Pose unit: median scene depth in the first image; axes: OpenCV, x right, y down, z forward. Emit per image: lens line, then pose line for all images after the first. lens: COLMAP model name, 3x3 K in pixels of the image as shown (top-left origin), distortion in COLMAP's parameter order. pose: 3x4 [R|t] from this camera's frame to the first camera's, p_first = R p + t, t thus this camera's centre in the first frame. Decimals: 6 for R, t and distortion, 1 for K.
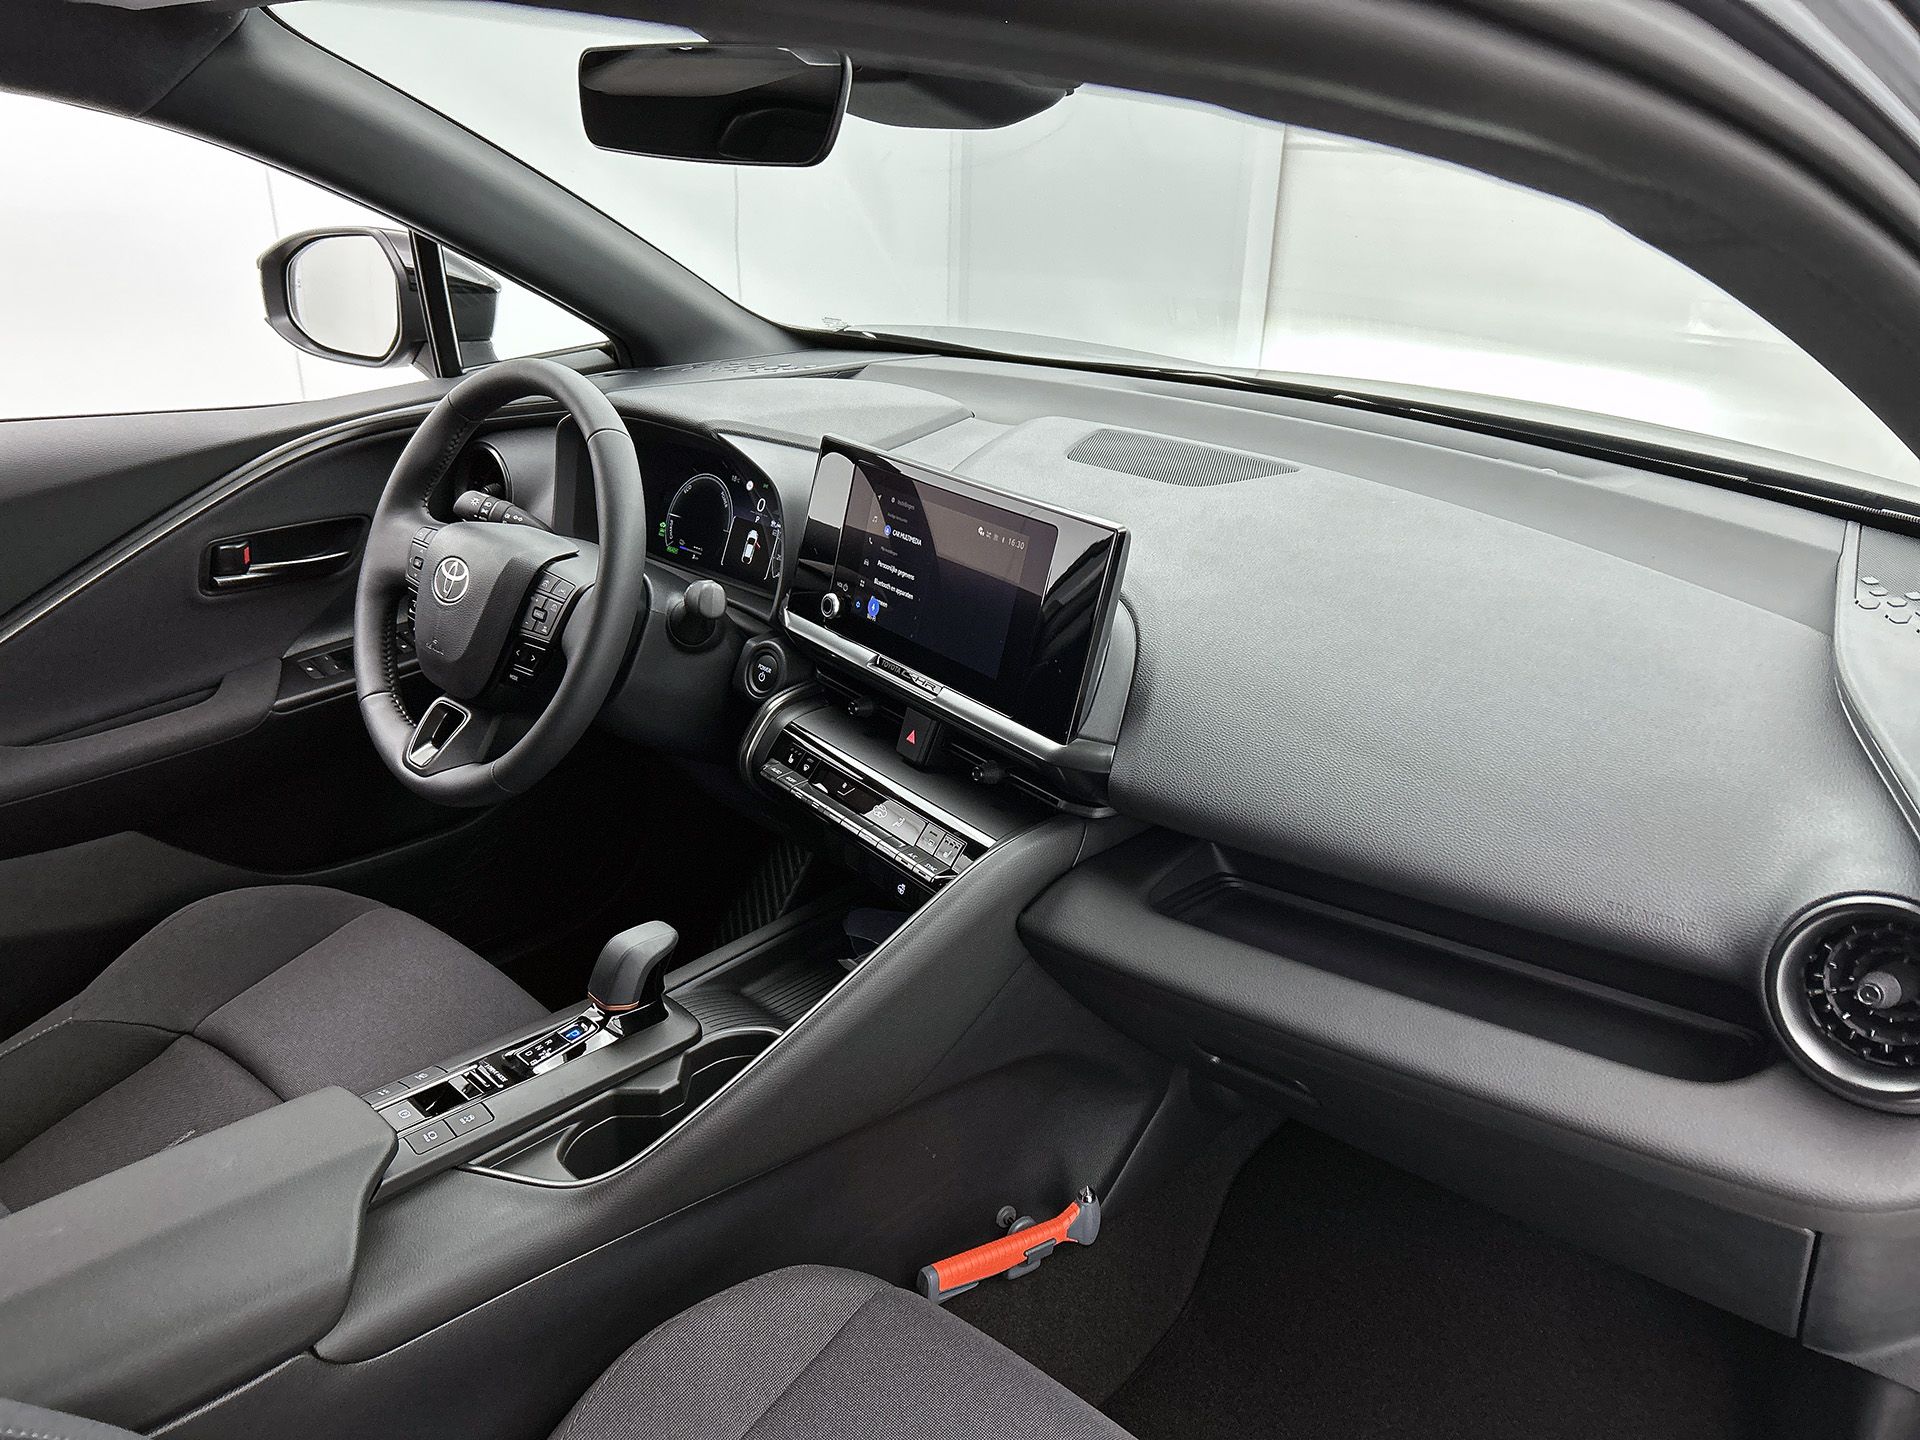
lens RADIAL K [[1415.2, 0, 962.8], [0, 1415.2, 718.0], [0, 0, 1]] dist [0.041693, -0.027215]
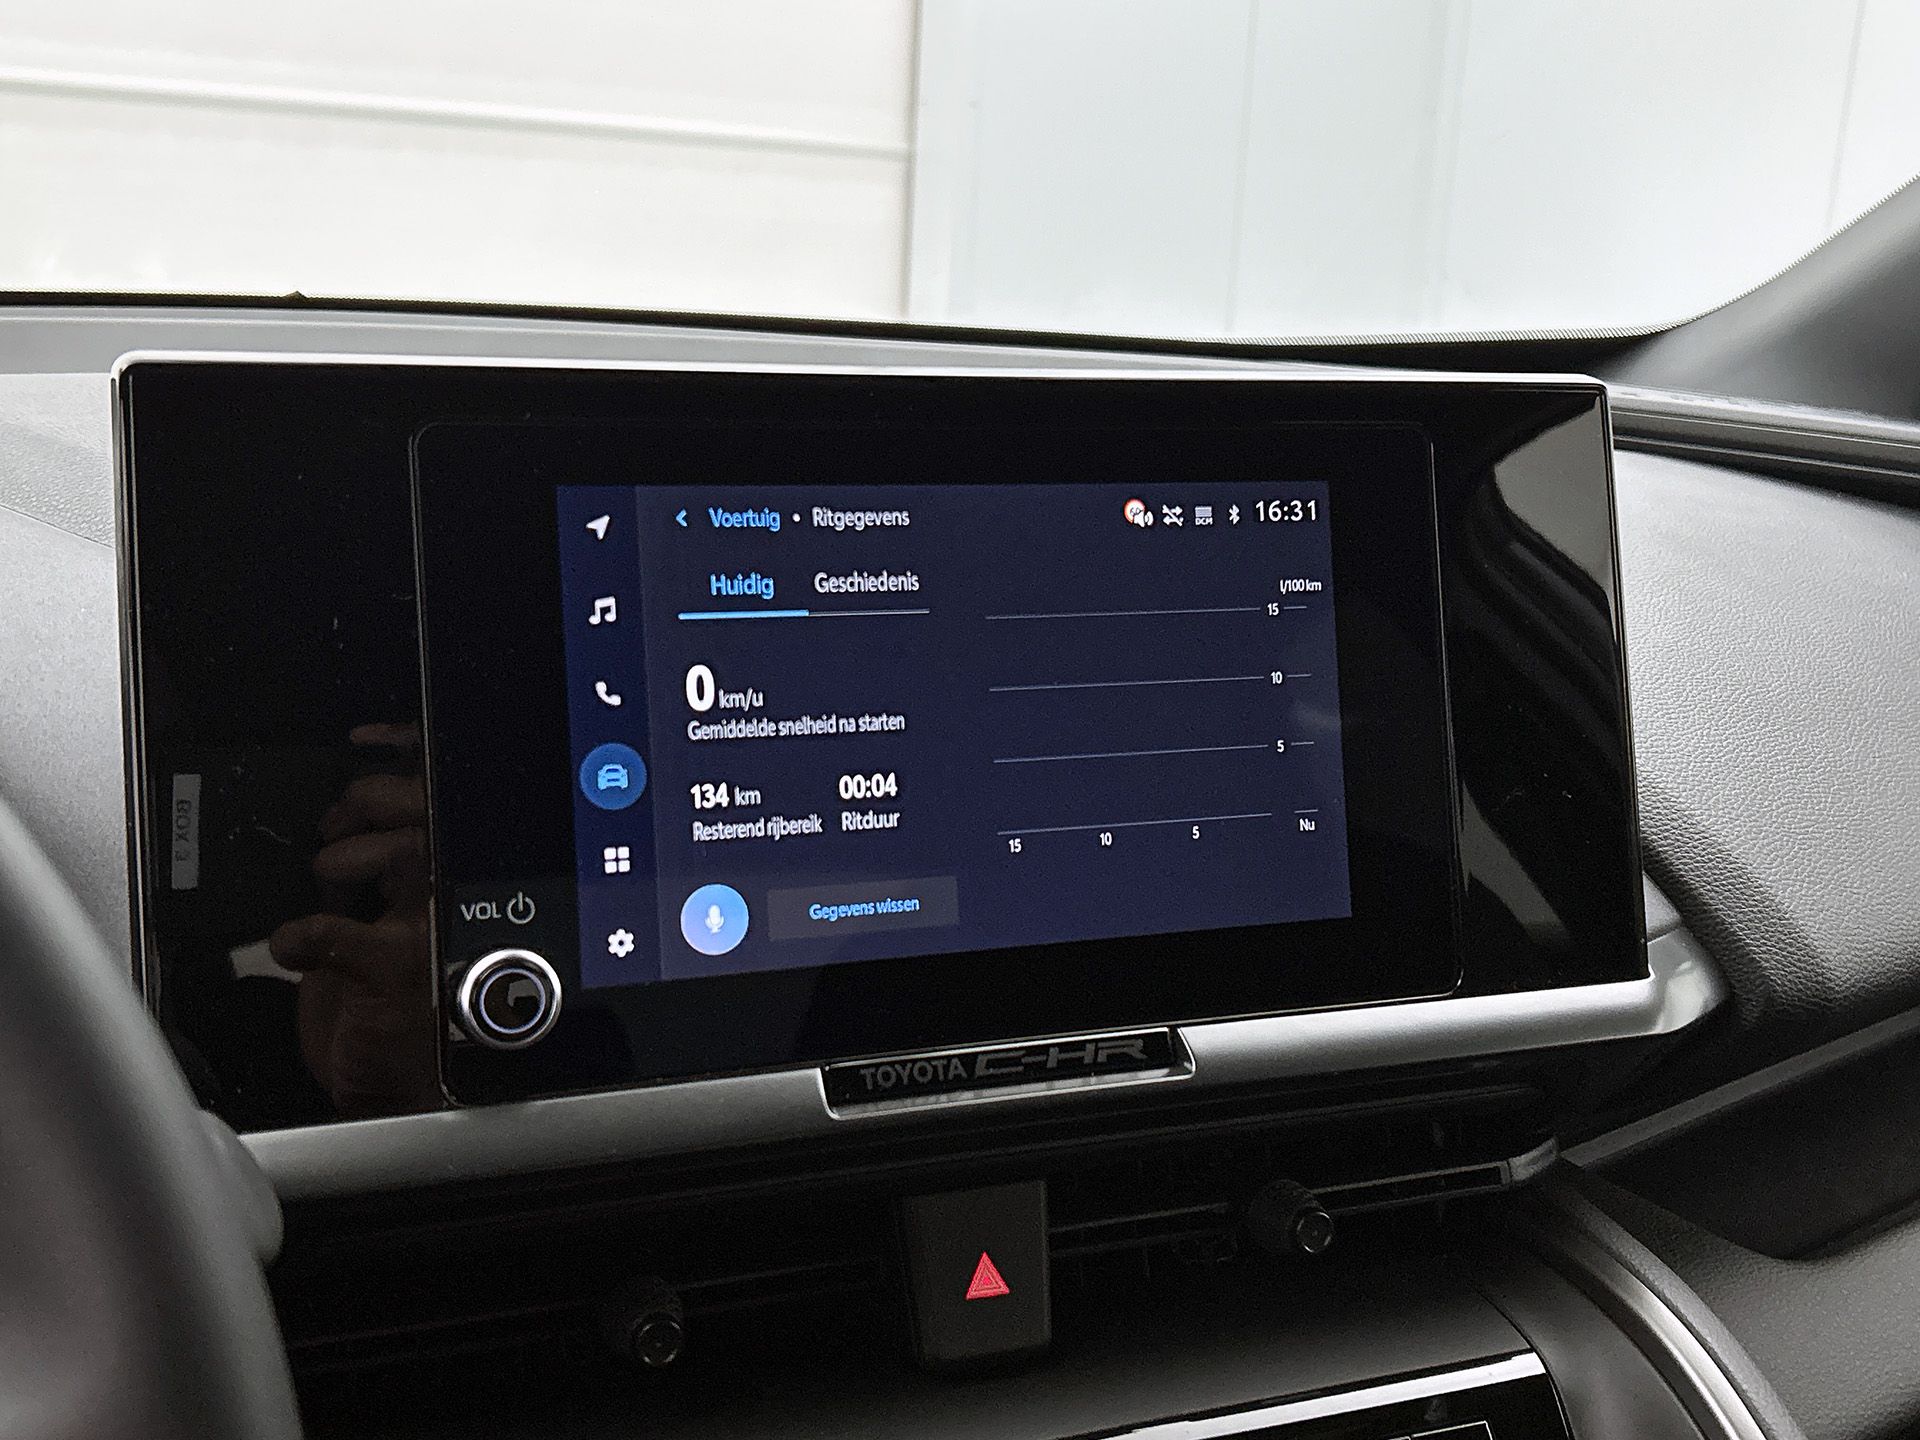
lens RADIAL K [[2191.3, 0, 967.5], [0, 2191.3, 712.6], [0, 0, 1]] dist [0.096494, 0.000000]
pose [[0.283497, -0.217503, 0.933982, -0.376100], [0.341471, 0.932999, 0.113626, -0.127850], [-0.896118, 0.286715, 0.338774, 0.706834]]
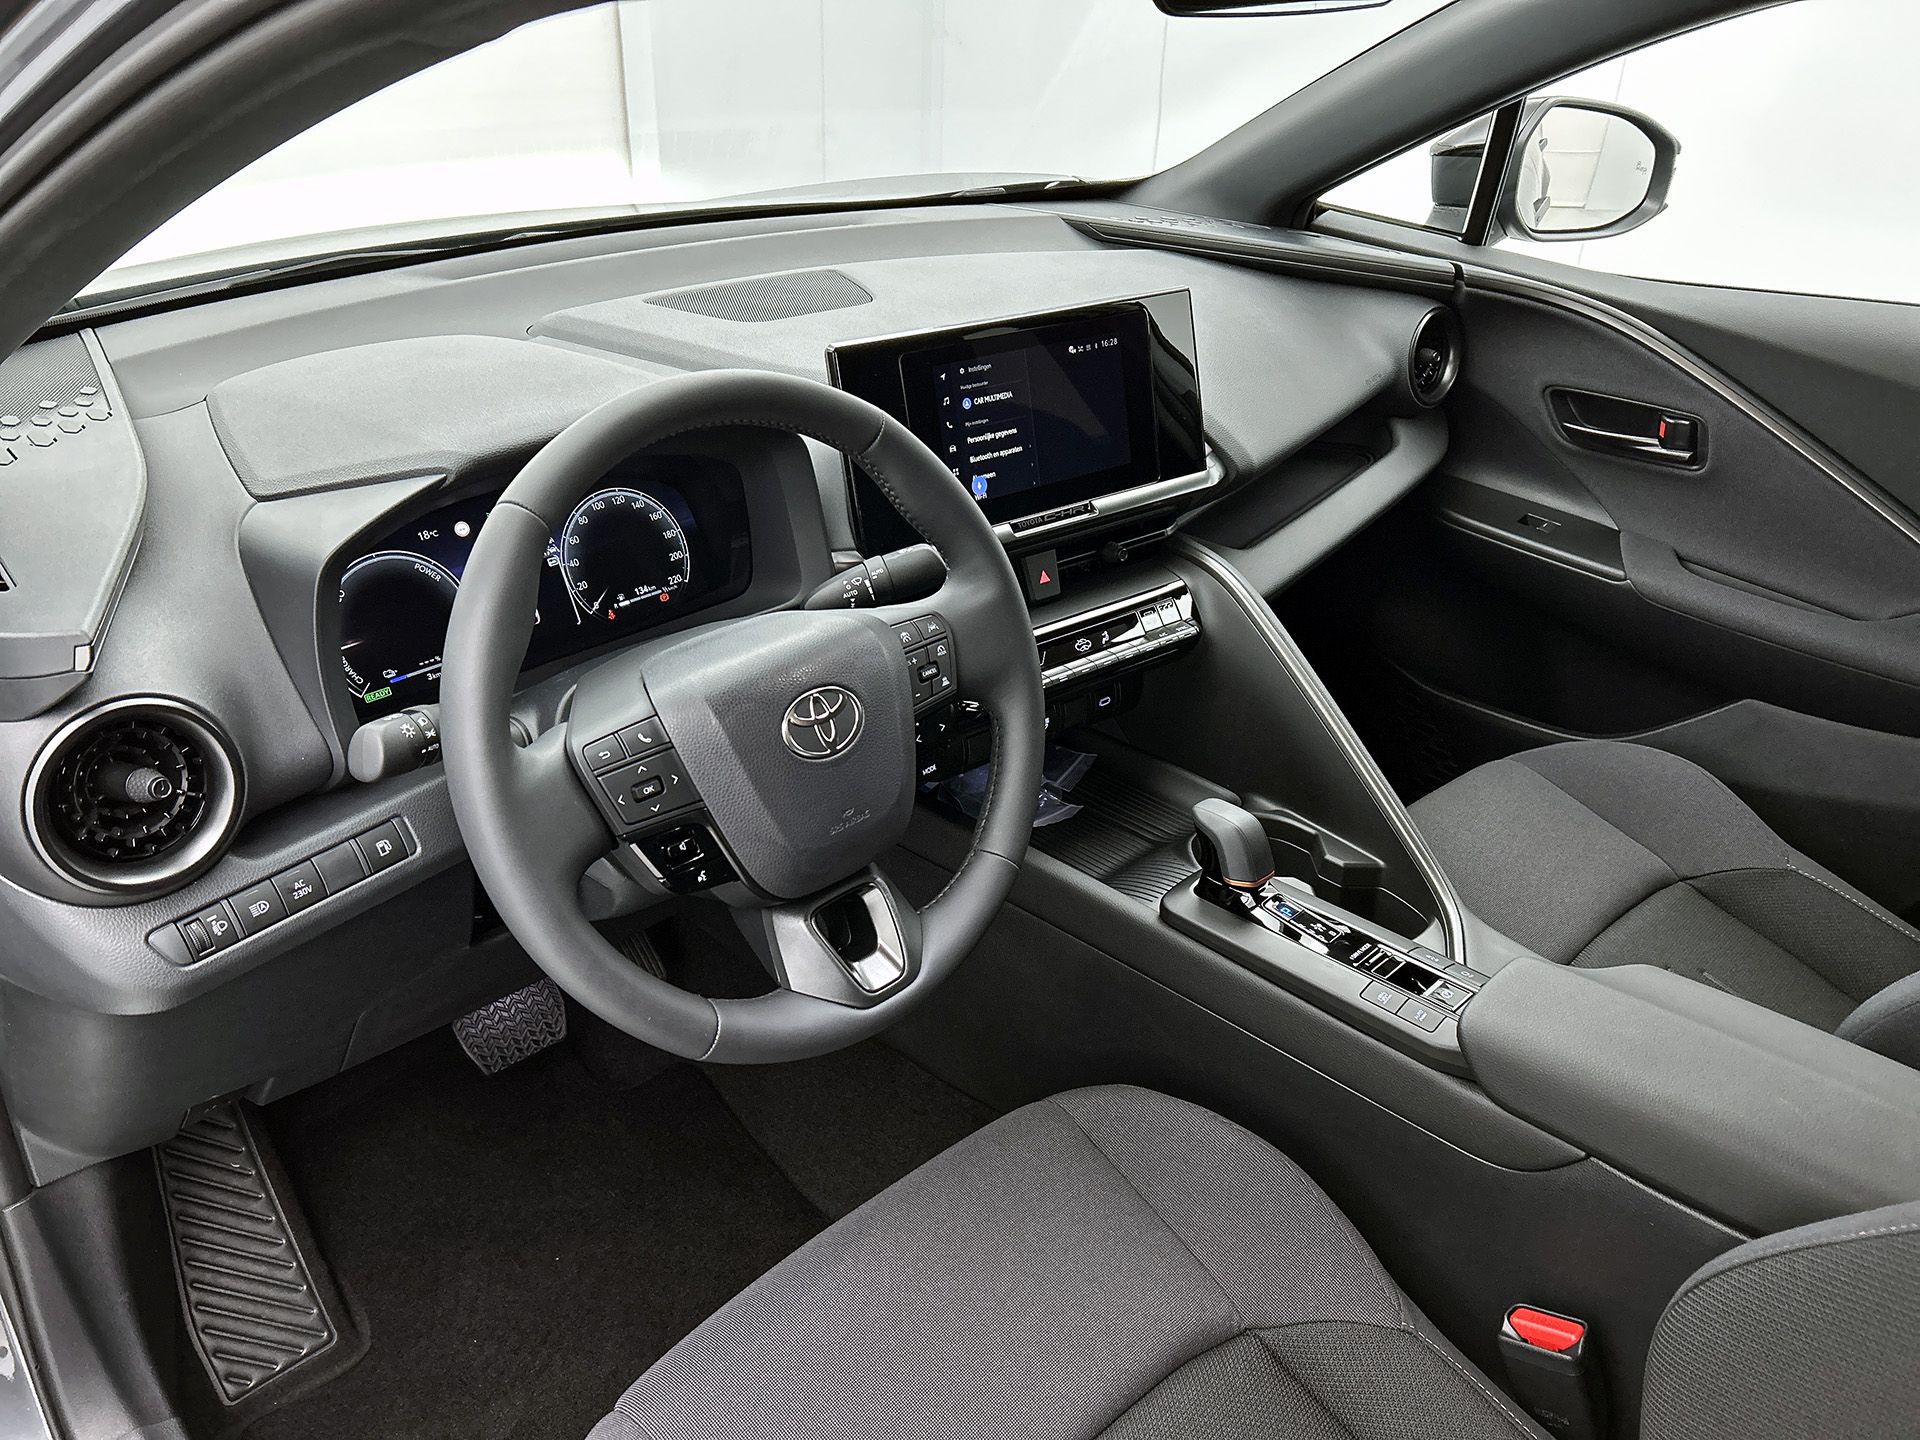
lens RADIAL K [[1415.2, 0, 958.1], [0, 1415.2, 740.0], [0, 0, 1]] dist [0.041693, -0.027215]
pose [[0.032728, -0.511129, 0.858881, -0.860585], [0.377659, 0.801956, 0.462862, -0.343439], [-0.925366, 0.309216, 0.219279, 0.751057]]
